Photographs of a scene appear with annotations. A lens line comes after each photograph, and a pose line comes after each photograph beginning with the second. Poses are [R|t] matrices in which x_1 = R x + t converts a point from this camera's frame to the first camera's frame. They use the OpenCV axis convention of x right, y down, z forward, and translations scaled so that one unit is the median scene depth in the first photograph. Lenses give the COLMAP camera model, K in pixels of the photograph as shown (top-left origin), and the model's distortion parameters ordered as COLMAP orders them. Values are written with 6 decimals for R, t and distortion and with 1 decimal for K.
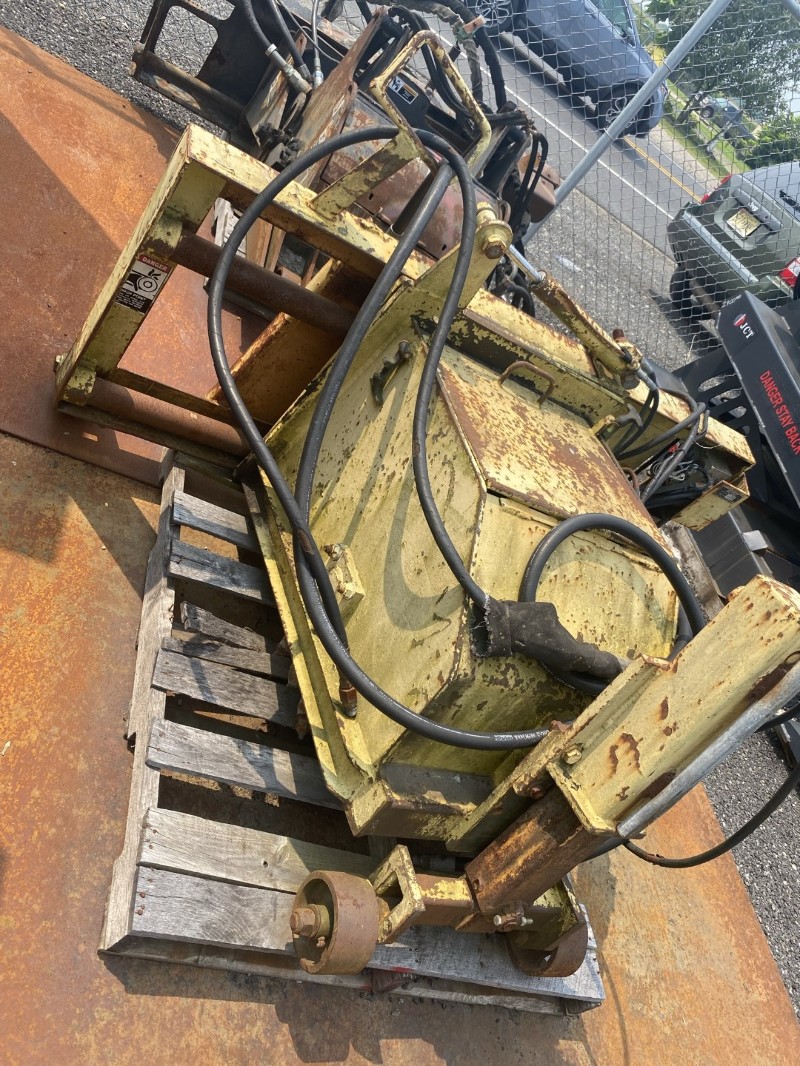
lens RADIAL K [[806.9, 0, 403.5], [0, 806.9, 529.7], [0, 0, 1]] dist [0.004548, -0.004362]
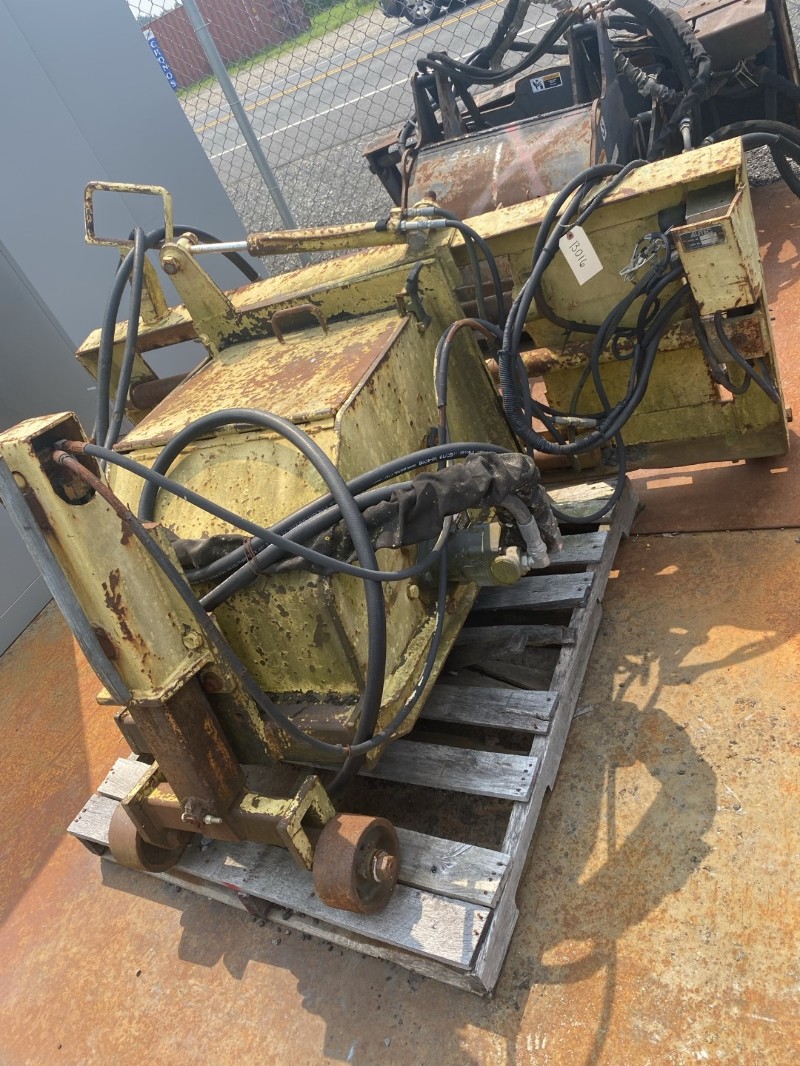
lens RADIAL K [[806.9, 0, 402.4], [0, 806.9, 537.1], [0, 0, 1]] dist [0.004548, -0.004362]
pose [[0.438030, -0.372652, -0.818083, 0.971572], [0.235991, 0.925783, -0.295354, 0.413691], [0.867432, -0.063686, 0.493464, 0.594249]]
